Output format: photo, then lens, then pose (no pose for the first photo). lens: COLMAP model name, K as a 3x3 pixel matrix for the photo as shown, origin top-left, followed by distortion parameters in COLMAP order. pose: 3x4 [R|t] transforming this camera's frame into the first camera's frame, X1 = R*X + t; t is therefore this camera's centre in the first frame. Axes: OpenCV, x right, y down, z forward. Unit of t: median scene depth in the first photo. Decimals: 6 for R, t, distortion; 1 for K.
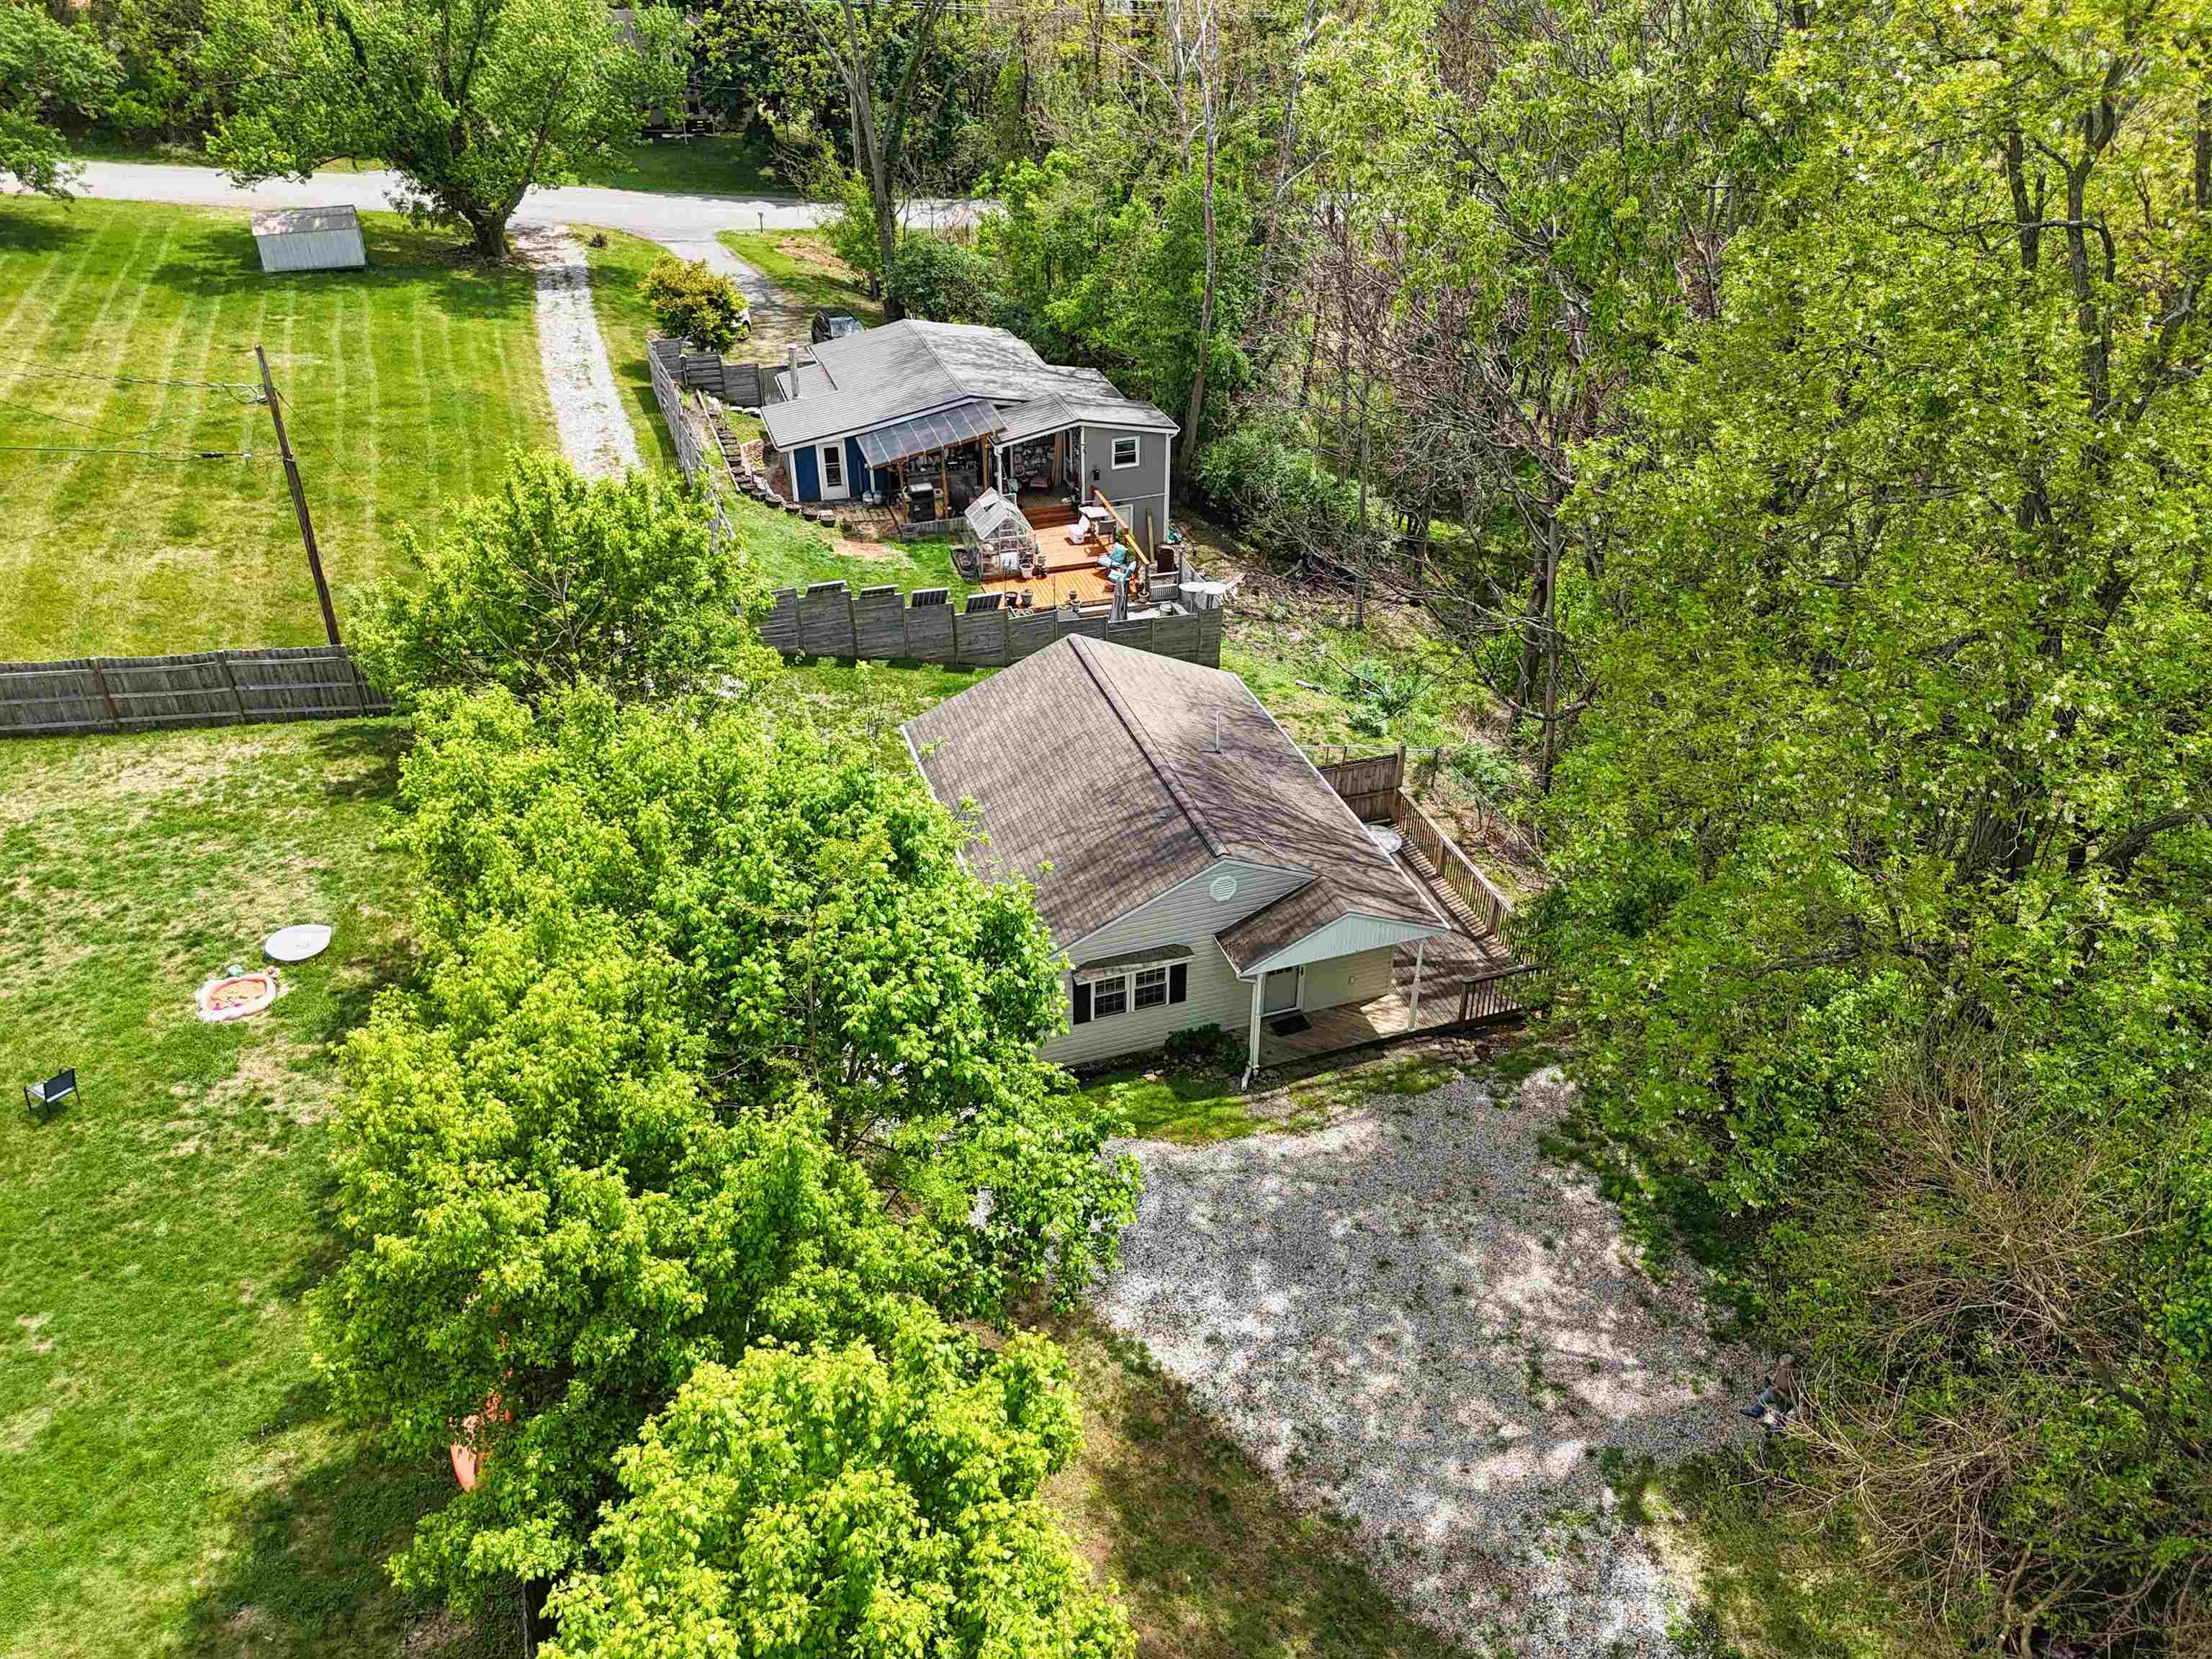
lens RADIAL K [[1628.8, 0, 1112.1], [0, 1628.8, 834.4], [0, 0, 1]] dist [0.058443, -0.054105]
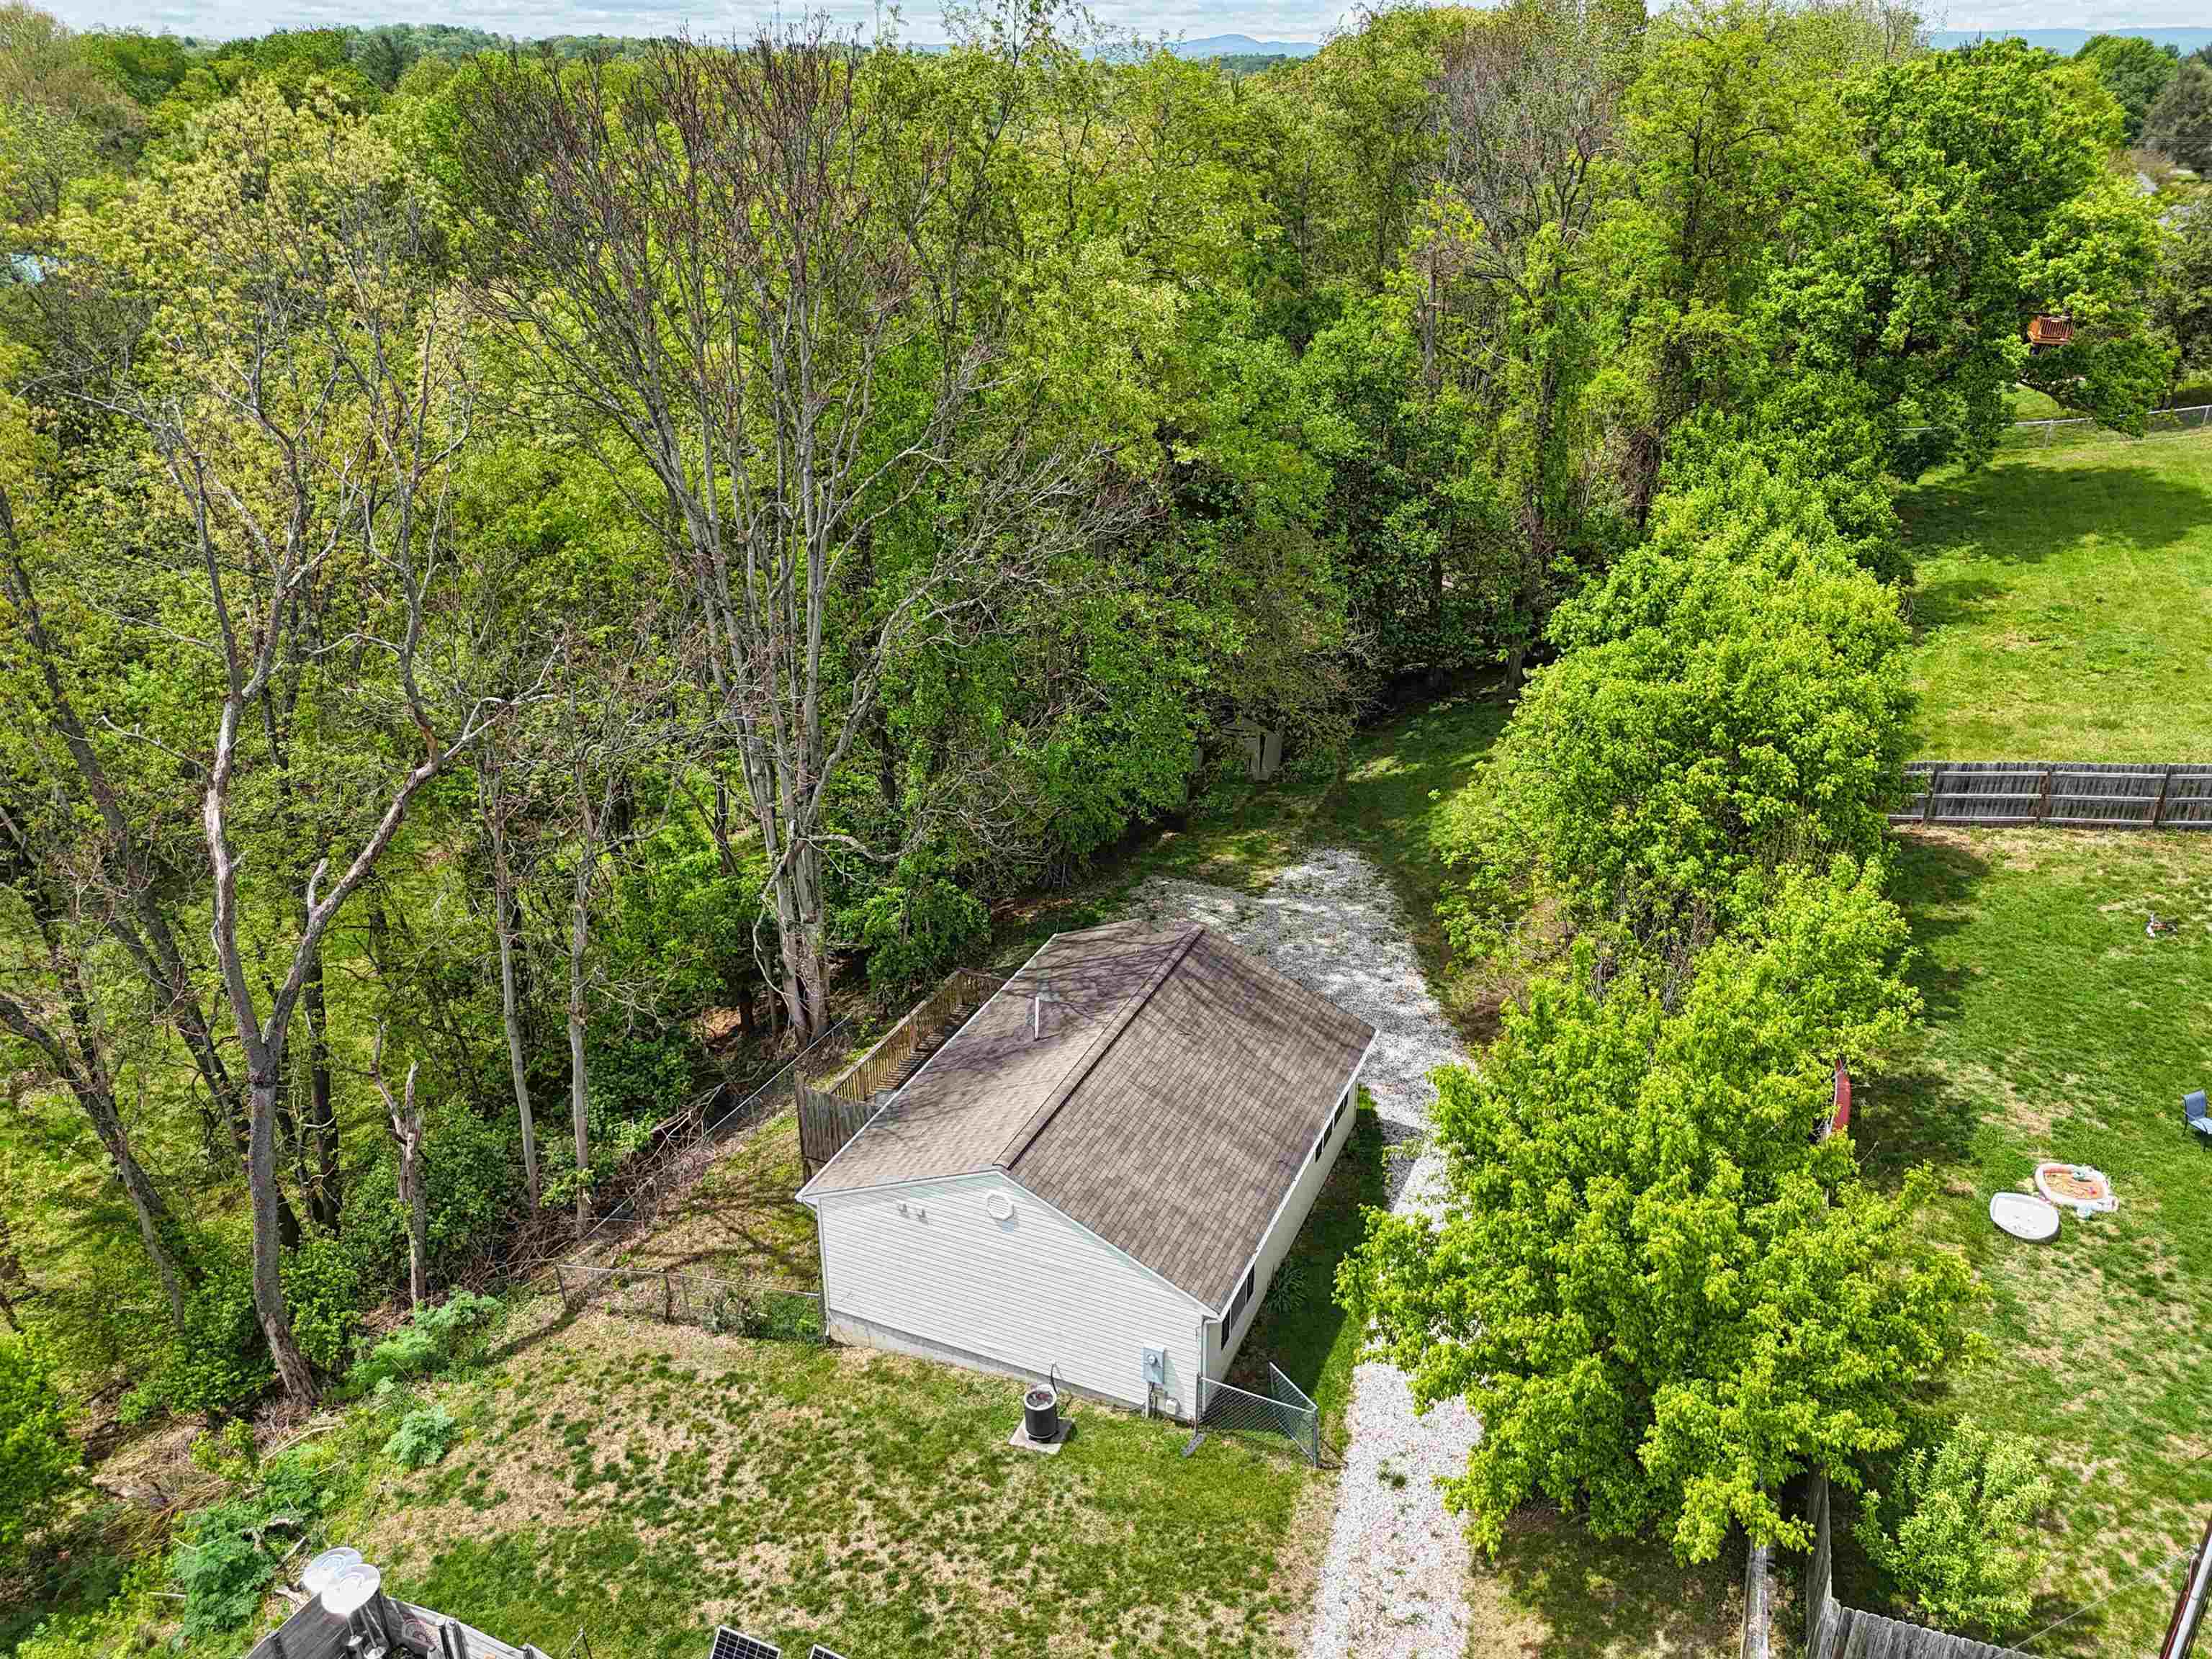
lens RADIAL K [[1628.8, 0, 1111.6], [0, 1628.8, 827.8], [0, 0, 1]] dist [0.058443, -0.054105]
pose [[-0.745856, -0.279462, 0.604649, -0.691080], [0.358204, 0.597035, 0.717801, -1.074937], [-0.561595, 0.751964, -0.345197, 1.640124]]
